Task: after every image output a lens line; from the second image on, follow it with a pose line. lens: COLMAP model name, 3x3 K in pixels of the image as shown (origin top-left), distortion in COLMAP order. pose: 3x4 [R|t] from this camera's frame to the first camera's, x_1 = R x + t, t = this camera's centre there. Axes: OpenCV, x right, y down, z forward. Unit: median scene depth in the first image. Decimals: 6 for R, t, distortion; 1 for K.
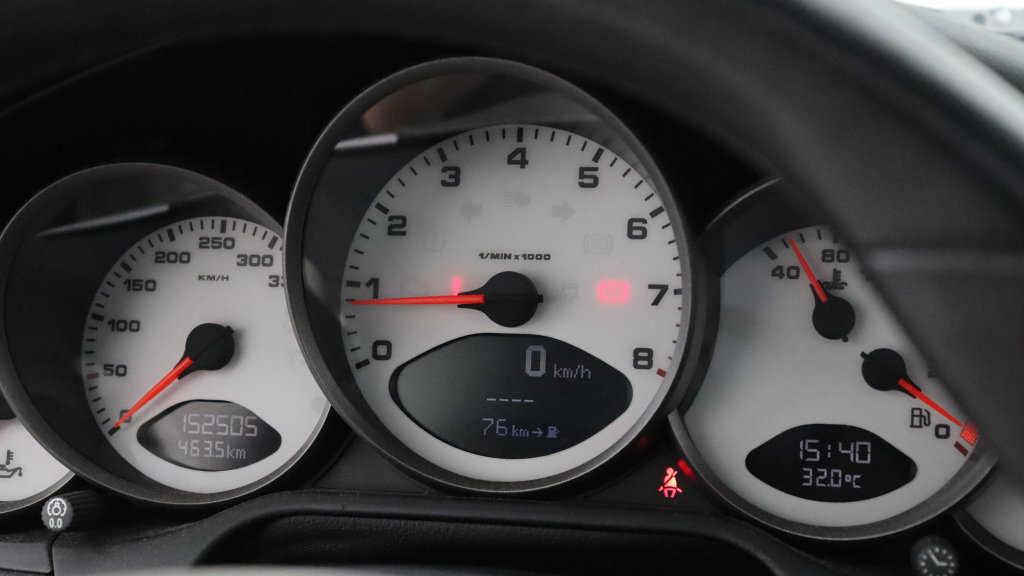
lens RADIAL K [[1529.0, 0, 515.5], [0, 1529.0, 285.4], [0, 0, 1]] dist [0.070478, 0.000000]
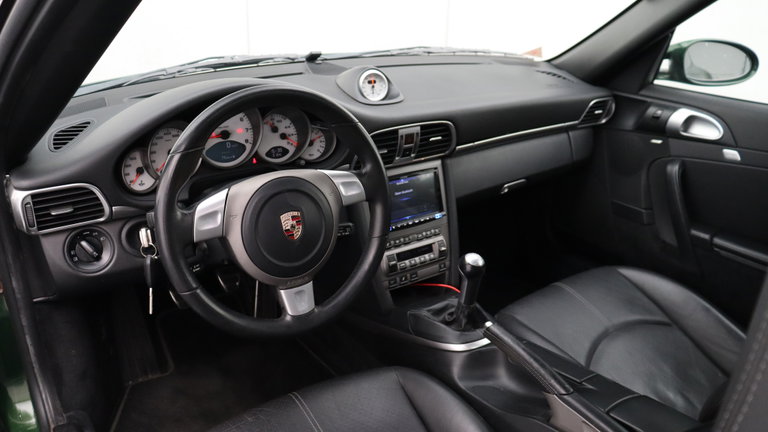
lens RADIAL K [[641.6, 0, 388.6], [0, 641.6, 218.7], [0, 0, 1]] dist [-0.148319, 0.077010]
pose [[0.681439, -0.250444, 0.687691, -1.282876], [0.092899, 0.961628, 0.258151, -0.242693], [-0.725955, -0.112028, 0.678557, -1.077429]]
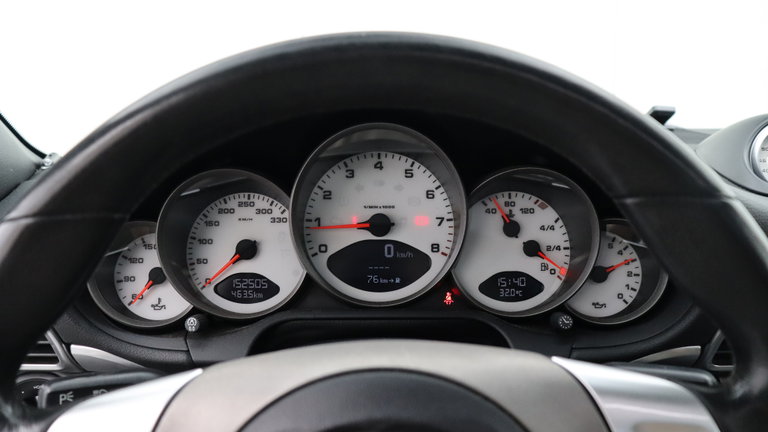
lens RADIAL K [[641.6, 0, 380.4], [0, 641.6, 216.6], [0, 0, 1]] dist [-0.148319, 0.077010]
pose [[0.976105, -0.024811, 0.215879, -0.215062], [0.026467, 0.999638, -0.004779, 0.000757], [-0.215683, 0.010378, 0.976408, 0.027900]]
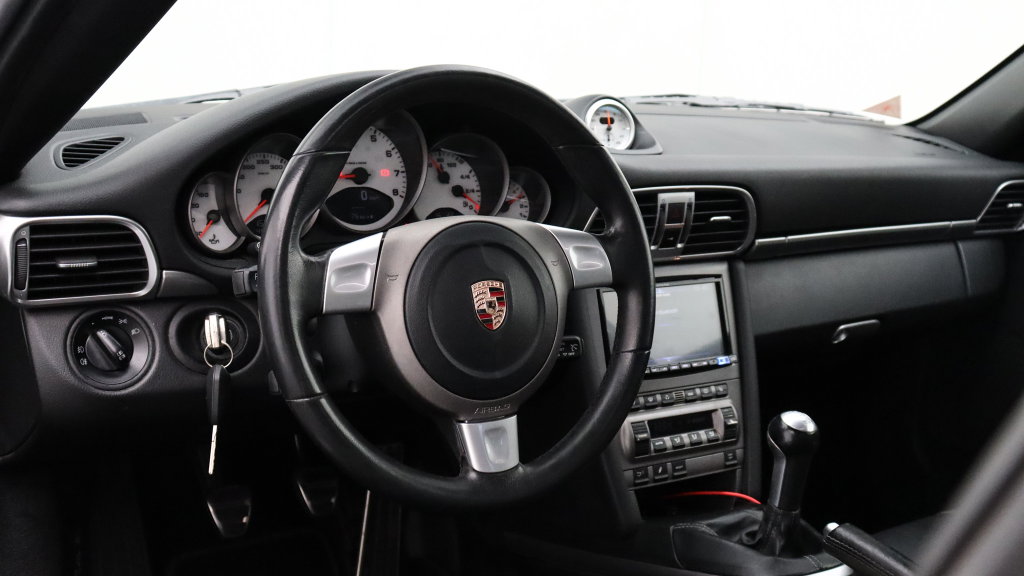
lens RADIAL K [[1267.7, 0, 510.5], [0, 1267.7, 284.7], [0, 0, 1]] dist [-0.006382, 0.000000]
pose [[0.710622, -0.085815, 0.698321, -1.662270], [0.067804, 0.996267, 0.053430, 0.115975], [-0.700299, 0.009380, 0.713788, -1.134499]]
